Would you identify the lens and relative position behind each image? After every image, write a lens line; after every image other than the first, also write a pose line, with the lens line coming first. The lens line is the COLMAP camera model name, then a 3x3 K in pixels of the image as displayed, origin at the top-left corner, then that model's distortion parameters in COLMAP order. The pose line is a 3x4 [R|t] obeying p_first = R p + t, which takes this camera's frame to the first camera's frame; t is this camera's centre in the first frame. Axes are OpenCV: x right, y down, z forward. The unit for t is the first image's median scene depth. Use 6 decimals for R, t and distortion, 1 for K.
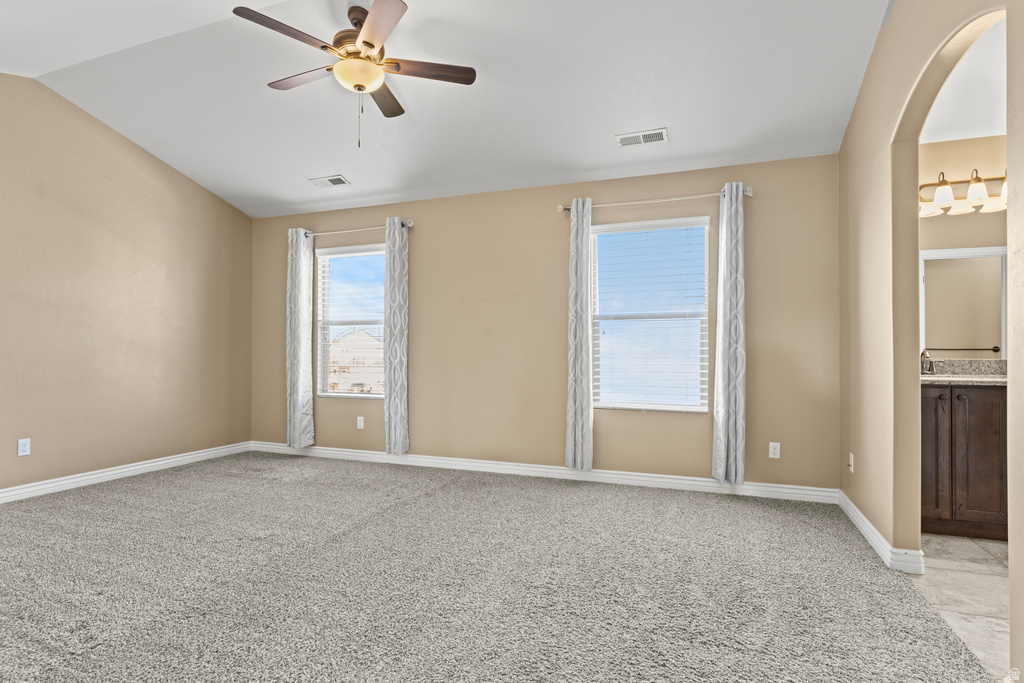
lens RADIAL K [[531.4, 0, 506.3], [0, 531.4, 340.1], [0, 0, 1]] dist [0.000701, 0.000804]
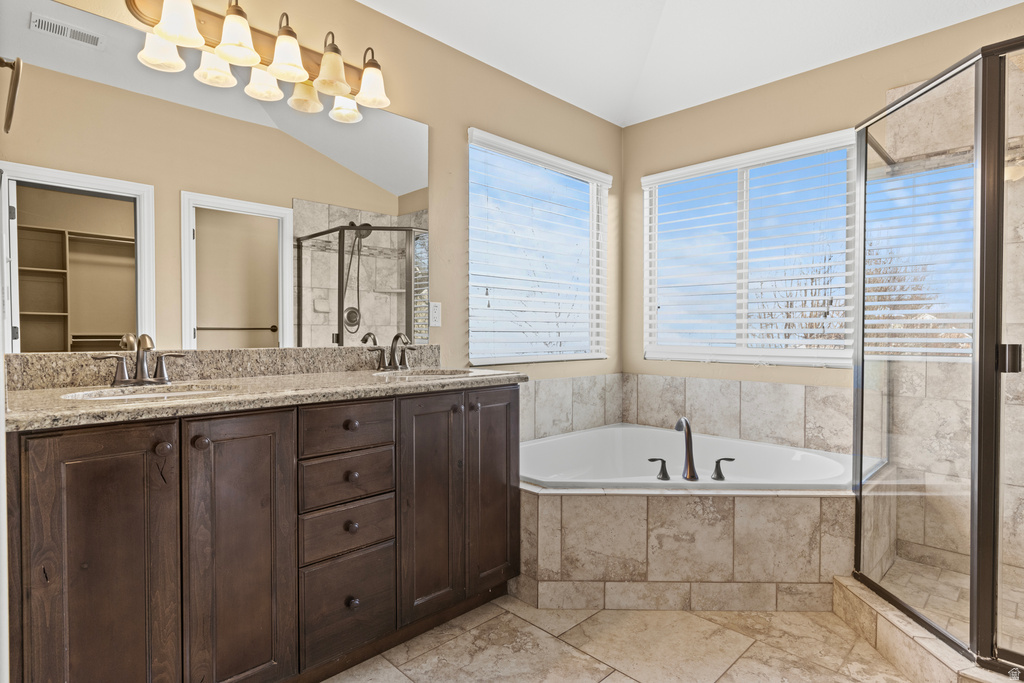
lens RADIAL K [[531.4, 0, 506.3], [0, 531.4, 340.1], [0, 0, 1]] dist [0.000701, 0.000804]
pose [[0.409823, -0.024579, 0.911834, 0.557318], [-0.011655, 0.999414, 0.032178, 0.007234], [-0.912091, -0.023815, 0.409297, 0.588475]]
